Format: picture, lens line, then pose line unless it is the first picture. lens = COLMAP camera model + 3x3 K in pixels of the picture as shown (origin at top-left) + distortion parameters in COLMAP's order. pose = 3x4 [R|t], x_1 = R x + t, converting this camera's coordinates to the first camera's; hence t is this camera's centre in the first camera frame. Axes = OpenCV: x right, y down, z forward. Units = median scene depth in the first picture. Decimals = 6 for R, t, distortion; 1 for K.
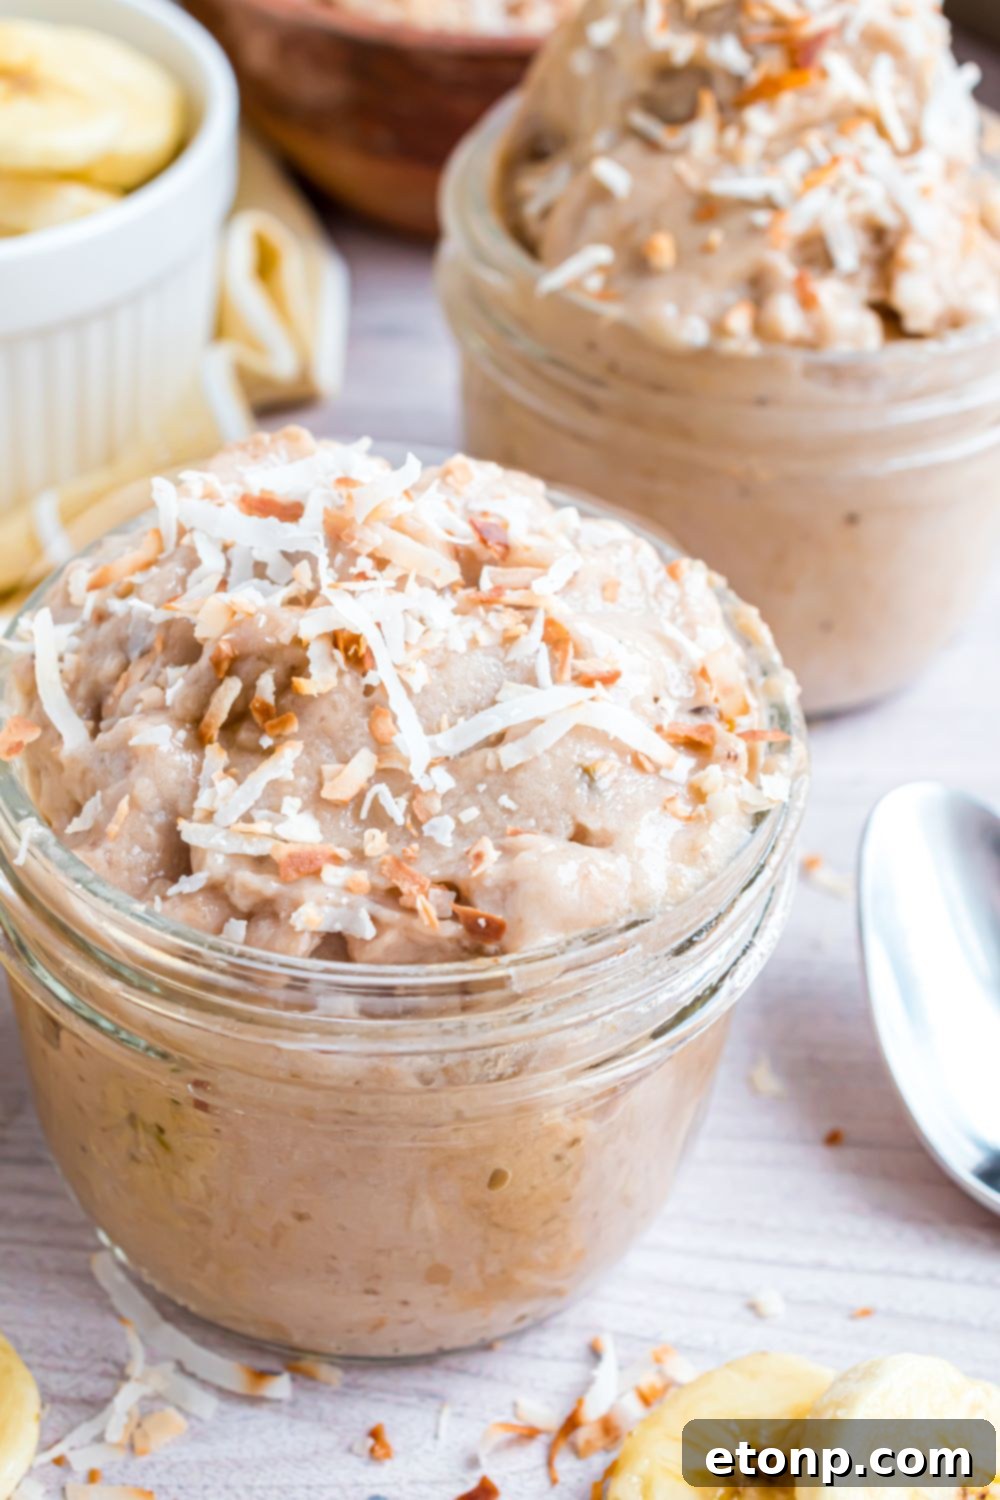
lens RADIAL K [[2741.3, 0, 500.0], [0, 2741.3, 750.0], [0, 0, 1]] dist [0.071272, 0.107654]
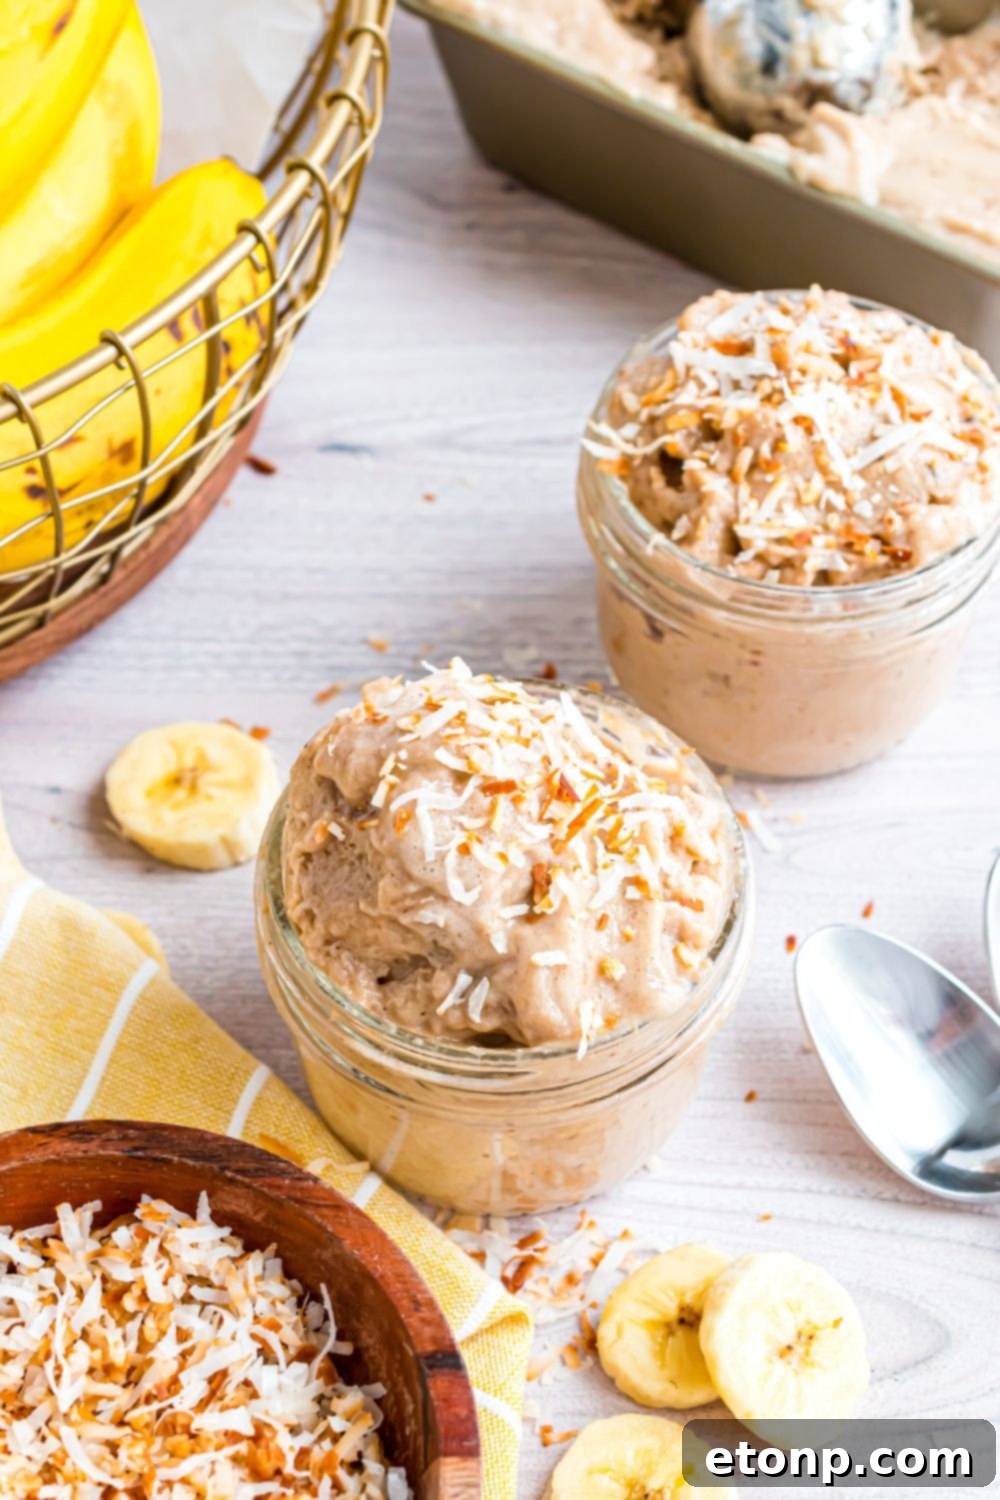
lens RADIAL K [[2741.3, 0, 500.0], [0, 2741.3, 750.0], [0, 0, 1]] dist [0.071272, 0.107654]
pose [[0.985317, -0.161554, 0.055240, -0.413732], [0.147716, 0.968864, 0.198701, -0.232379], [-0.085621, -0.187623, 0.978502, -0.938197]]
